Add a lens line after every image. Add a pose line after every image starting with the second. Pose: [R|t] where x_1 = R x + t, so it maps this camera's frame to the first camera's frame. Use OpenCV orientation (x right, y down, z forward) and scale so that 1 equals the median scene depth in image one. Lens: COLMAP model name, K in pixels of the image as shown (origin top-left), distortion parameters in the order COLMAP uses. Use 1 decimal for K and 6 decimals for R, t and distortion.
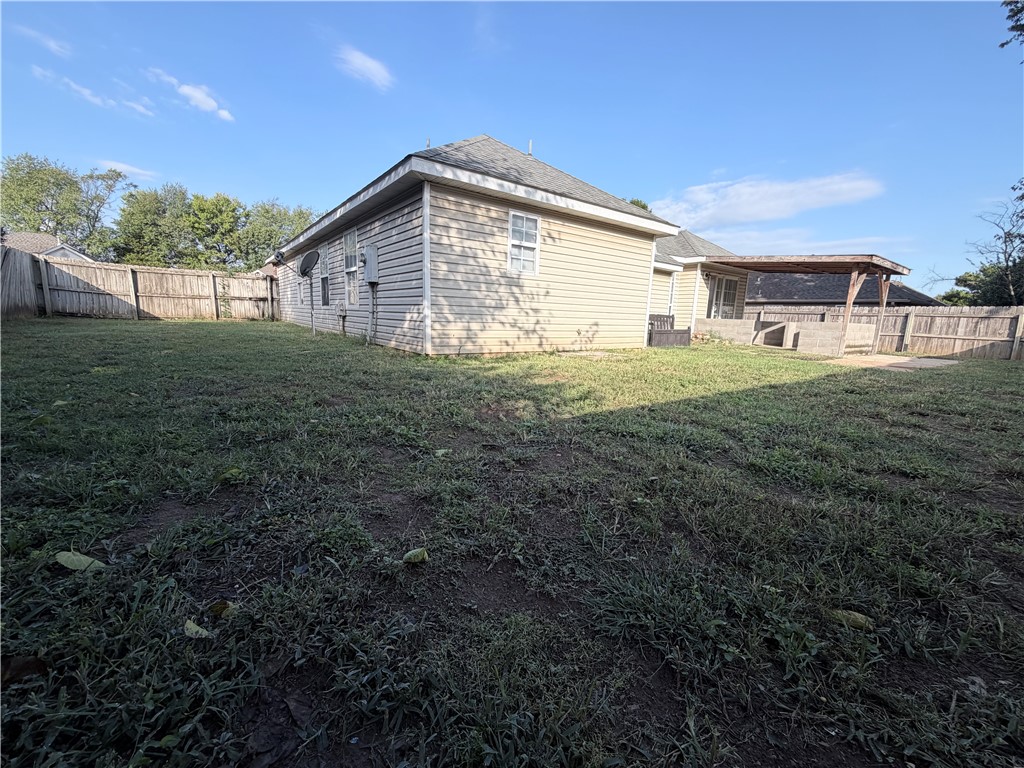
lens RADIAL K [[406.0, 0, 512.0], [0, 406.0, 384.0], [0, 0, 1]] dist [0.000909, 0.000134]
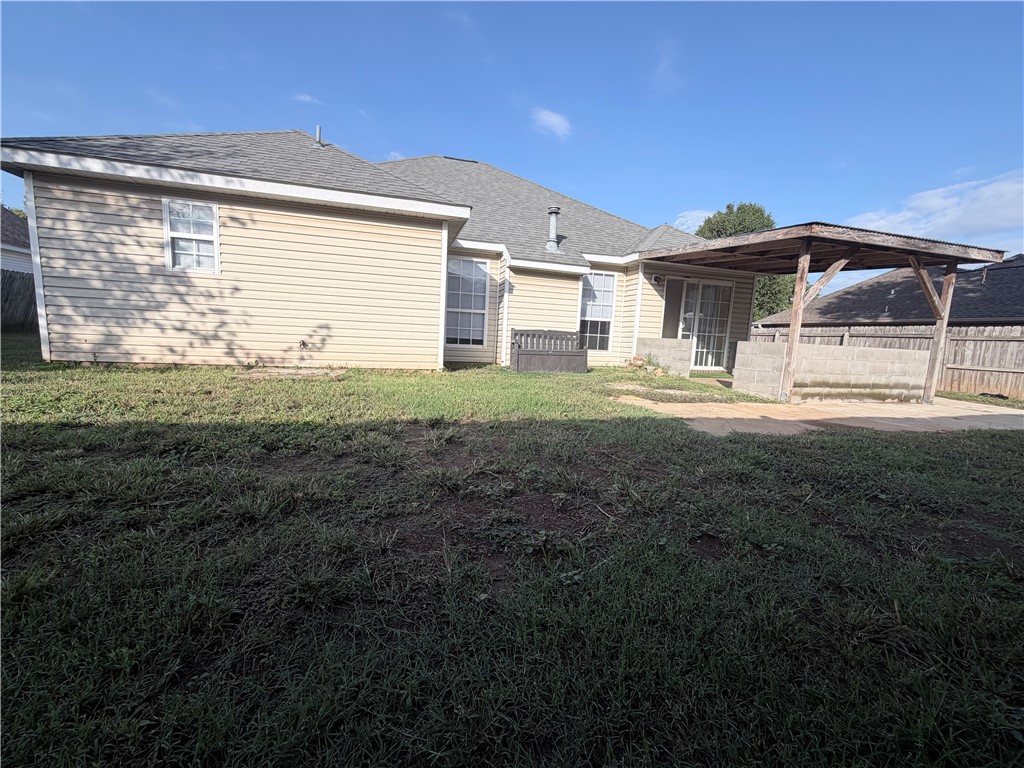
lens RADIAL K [[406.0, 0, 512.0], [0, 406.0, 384.0], [0, 0, 1]] dist [0.000909, 0.000134]
pose [[0.930788, 0.056402, -0.361182, 0.656772], [-0.080003, 0.995504, -0.050716, -0.028924], [0.356698, 0.076101, 0.931115, 0.311432]]
